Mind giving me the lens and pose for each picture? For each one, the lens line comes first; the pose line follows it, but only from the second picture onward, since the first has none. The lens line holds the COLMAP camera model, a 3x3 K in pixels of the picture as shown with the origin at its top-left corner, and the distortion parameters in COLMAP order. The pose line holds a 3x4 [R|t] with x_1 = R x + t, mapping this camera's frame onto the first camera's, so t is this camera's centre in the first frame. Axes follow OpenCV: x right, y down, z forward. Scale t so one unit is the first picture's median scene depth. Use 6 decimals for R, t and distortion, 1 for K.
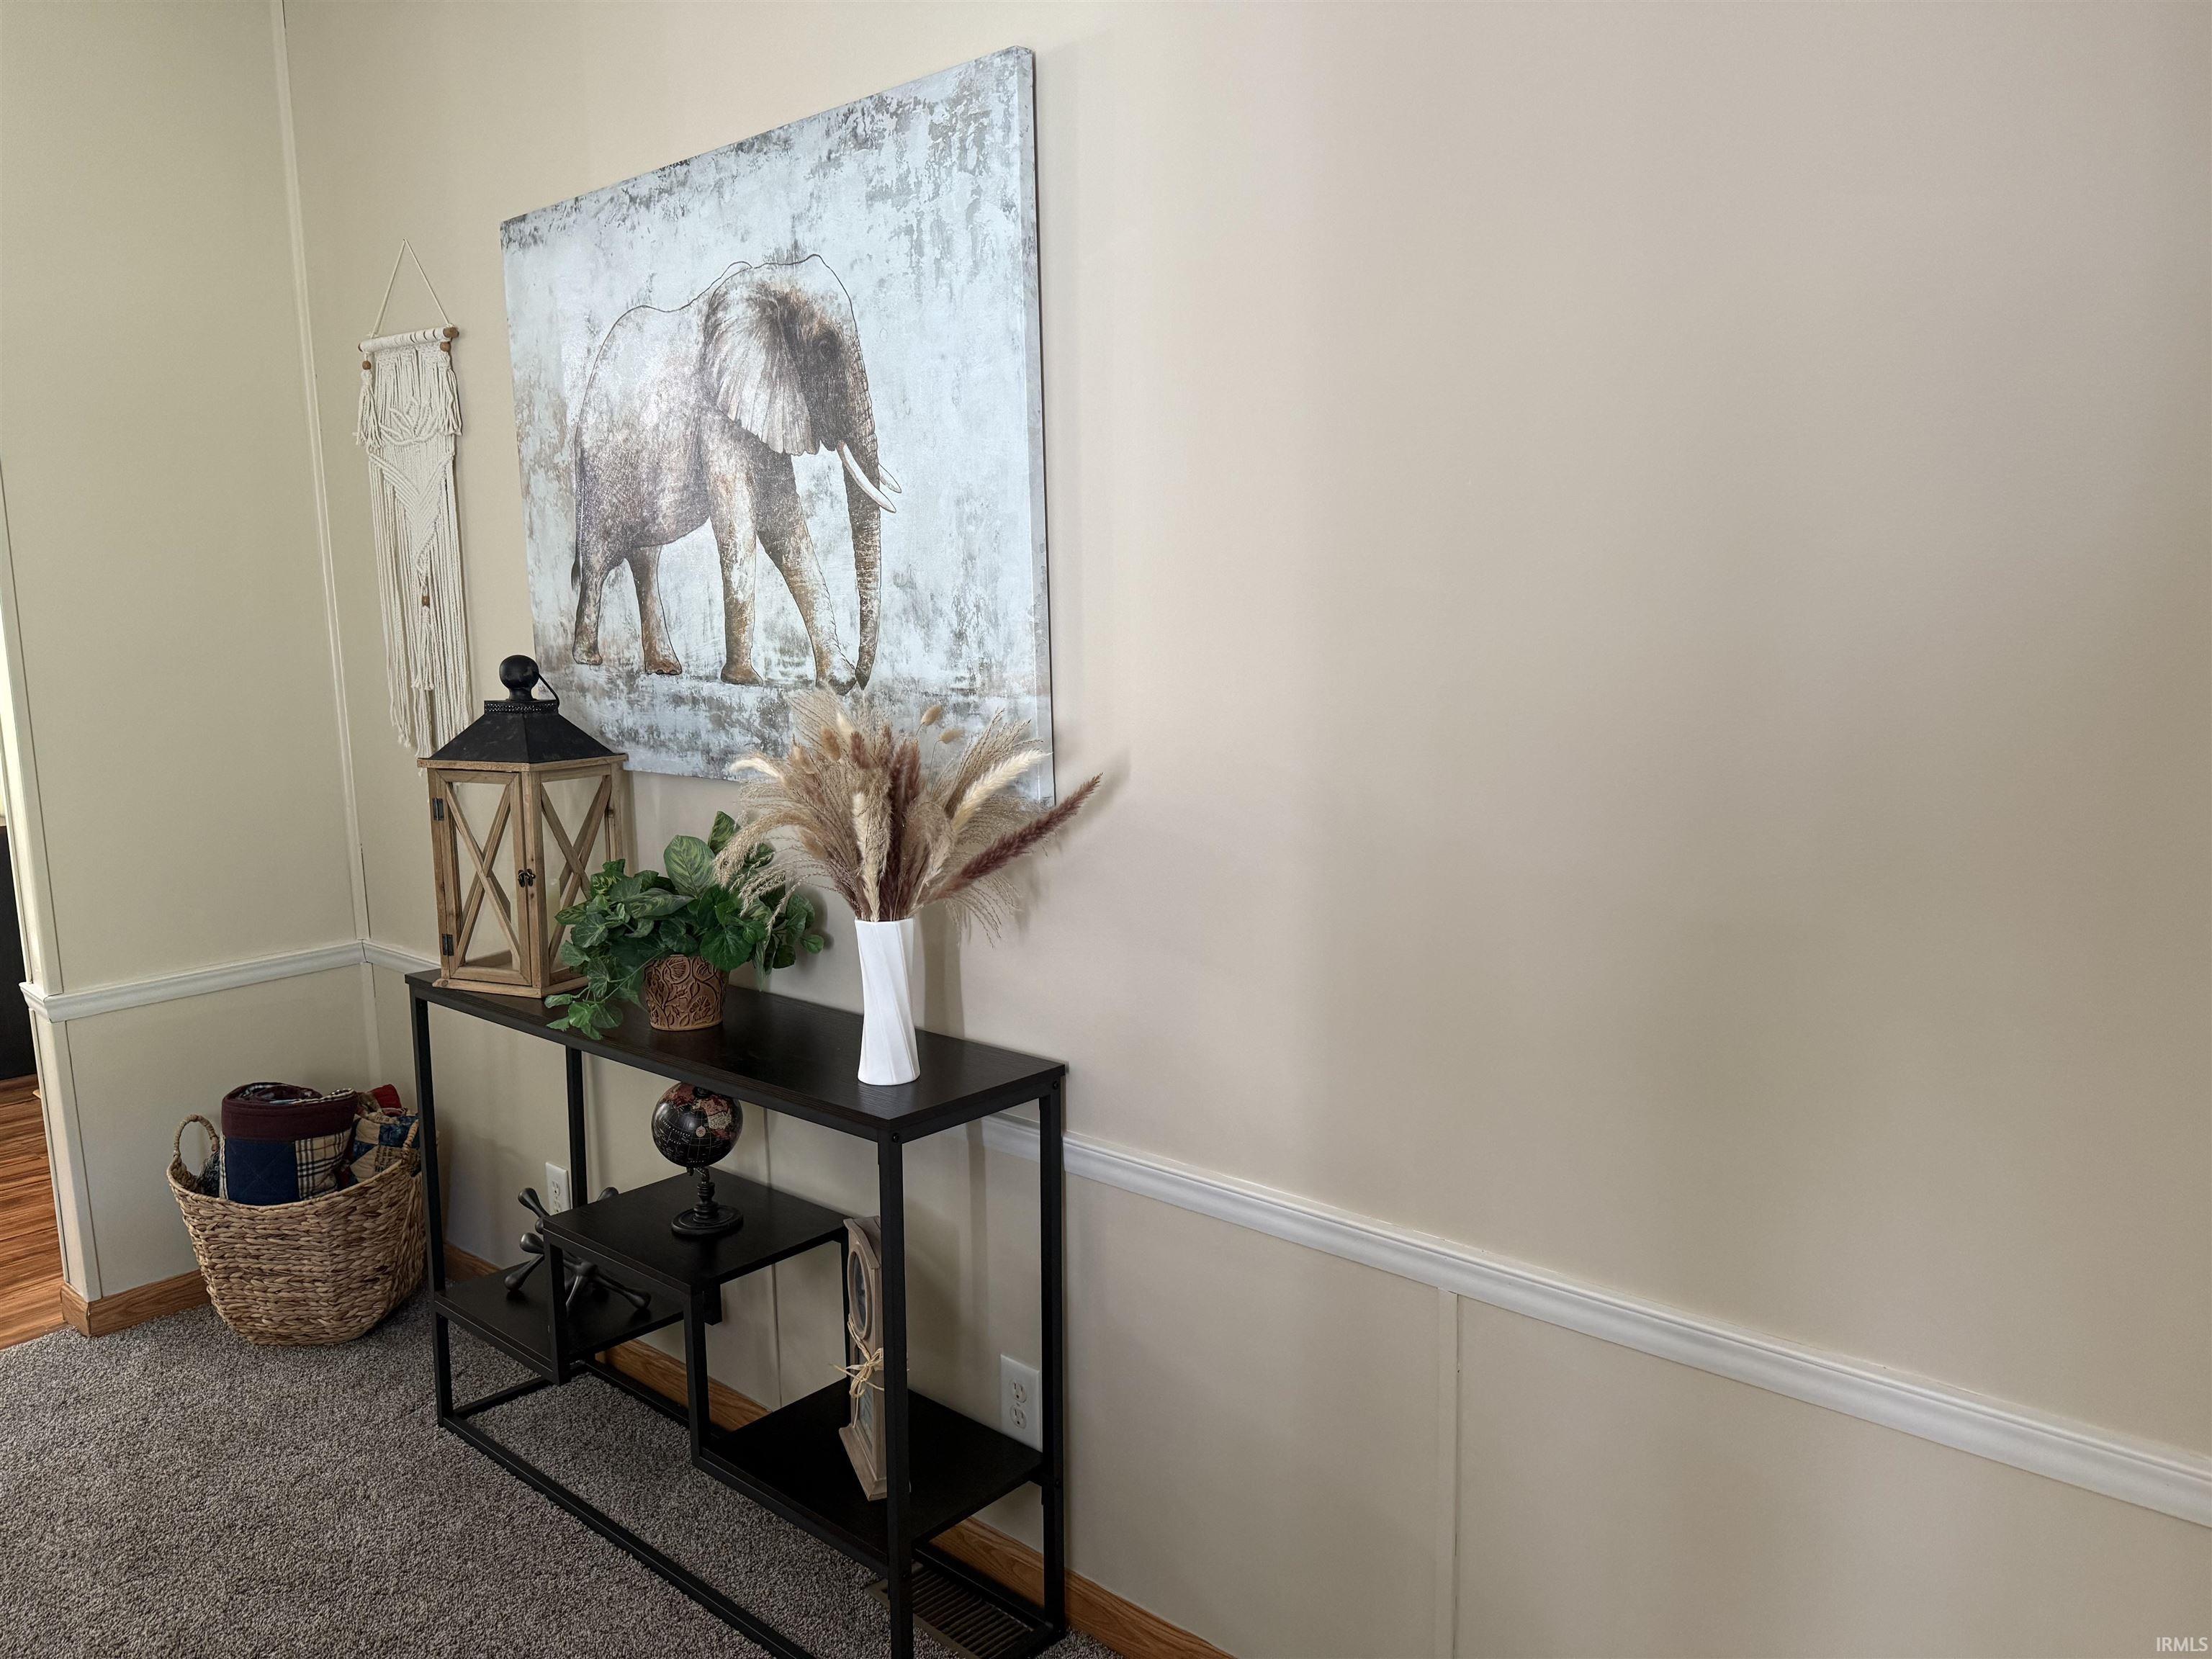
lens RADIAL K [[1553.7, 0, 1107.5], [0, 1553.7, 819.6], [0, 0, 1]] dist [0.073733, -0.093042]
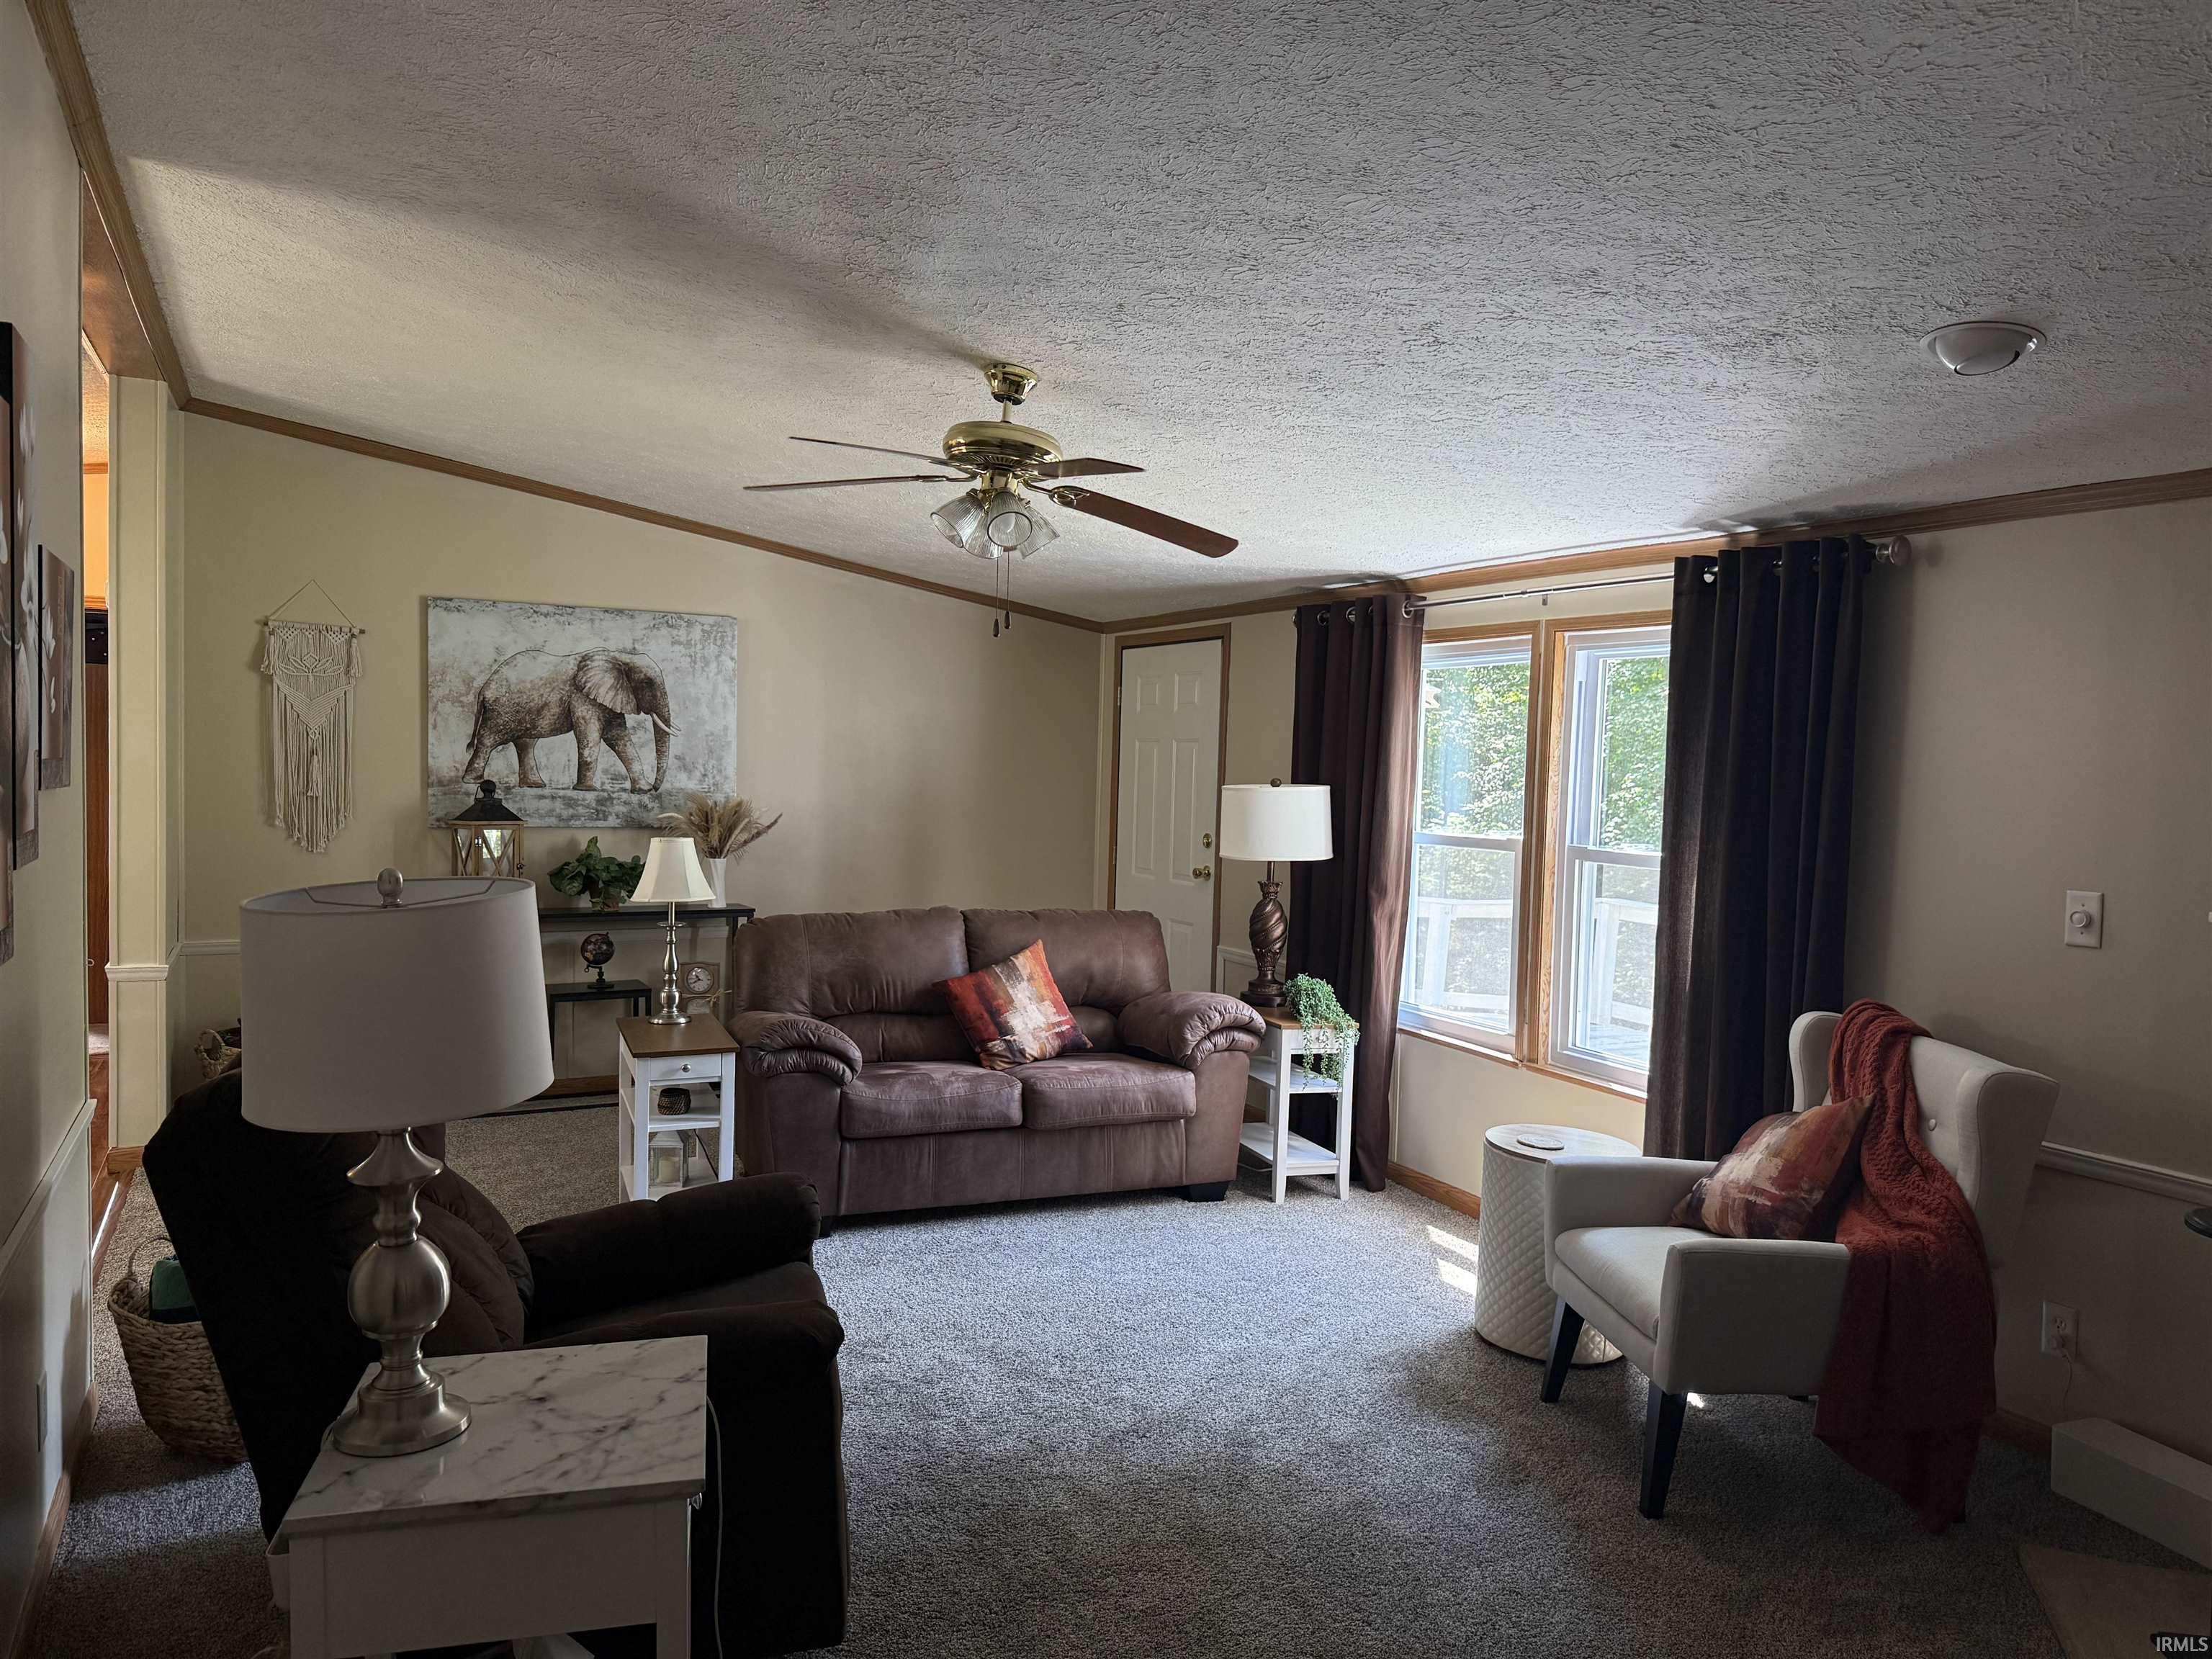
lens RADIAL K [[1553.7, 0, 1111.5], [0, 1553.7, 834.9], [0, 0, 1]] dist [0.073733, -0.093042]
pose [[0.351763, -0.015967, 0.935953, -2.612545], [0.101275, 0.994635, -0.021094, 0.149978], [-0.930595, 0.102209, 0.351492, -0.868977]]
